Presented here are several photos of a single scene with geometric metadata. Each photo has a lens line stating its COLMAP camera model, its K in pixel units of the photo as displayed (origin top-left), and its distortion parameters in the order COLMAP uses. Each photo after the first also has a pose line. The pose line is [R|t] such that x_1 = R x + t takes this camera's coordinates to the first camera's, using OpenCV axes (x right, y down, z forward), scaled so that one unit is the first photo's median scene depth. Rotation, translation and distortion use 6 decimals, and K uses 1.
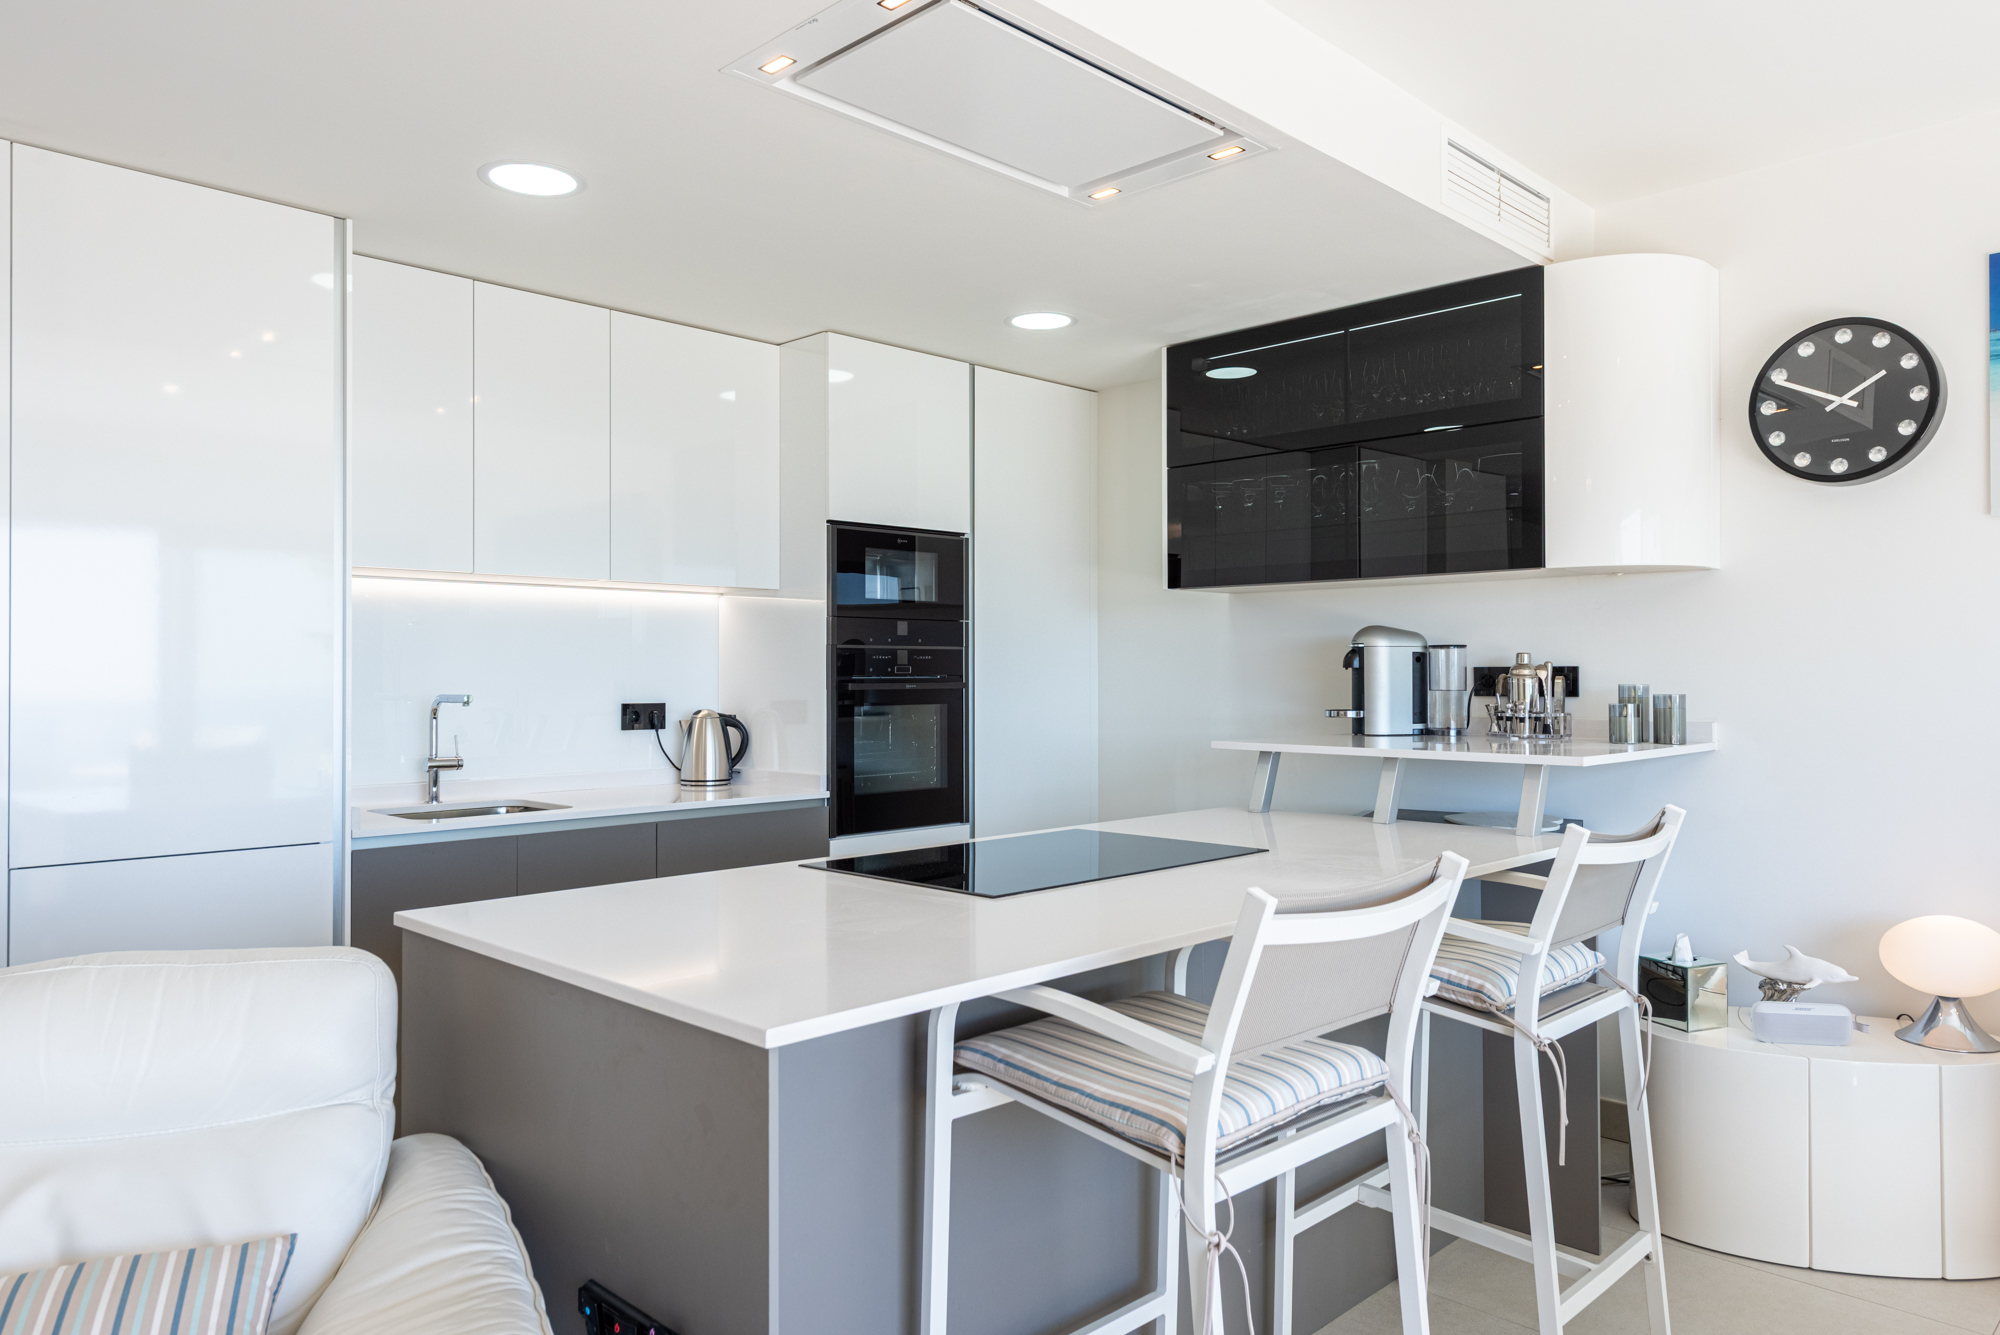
lens RADIAL K [[1315.8, 0, 995.9], [0, 1315.8, 672.4], [0, 0, 1]] dist [0.007937, -0.003740]
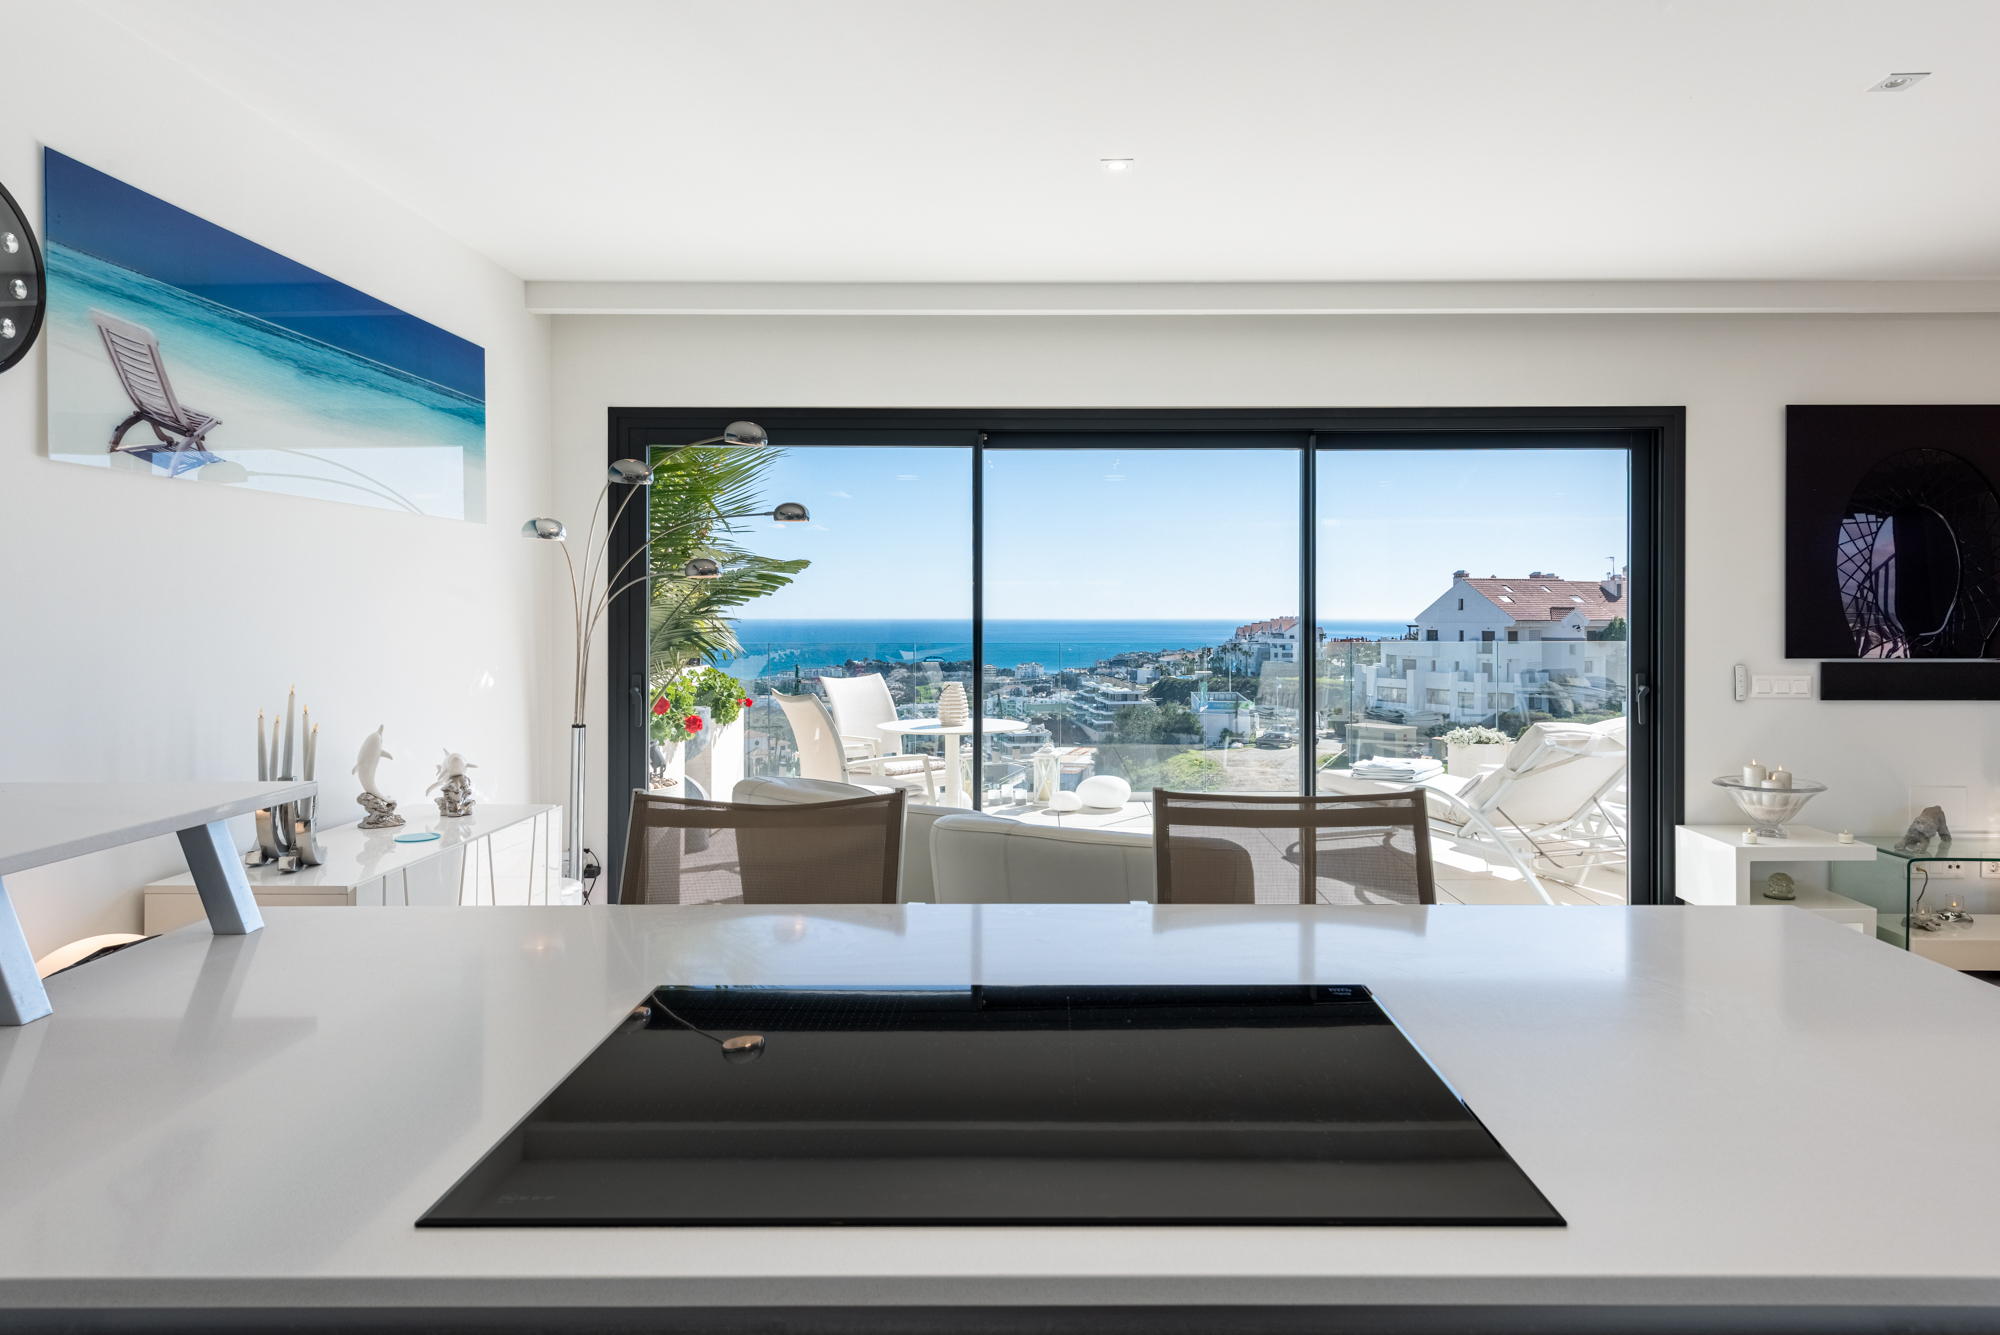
lens RADIAL K [[1191.2, 0, 1053.2], [0, 1191.2, 613.3], [0, 0, 1]] dist [0.033920, -0.019505]
pose [[-0.713785, -0.001308, 0.700363, -0.222607], [-0.002211, 0.999997, -0.000385, -0.019703], [-0.700361, -0.001823, -0.713787, 1.015260]]
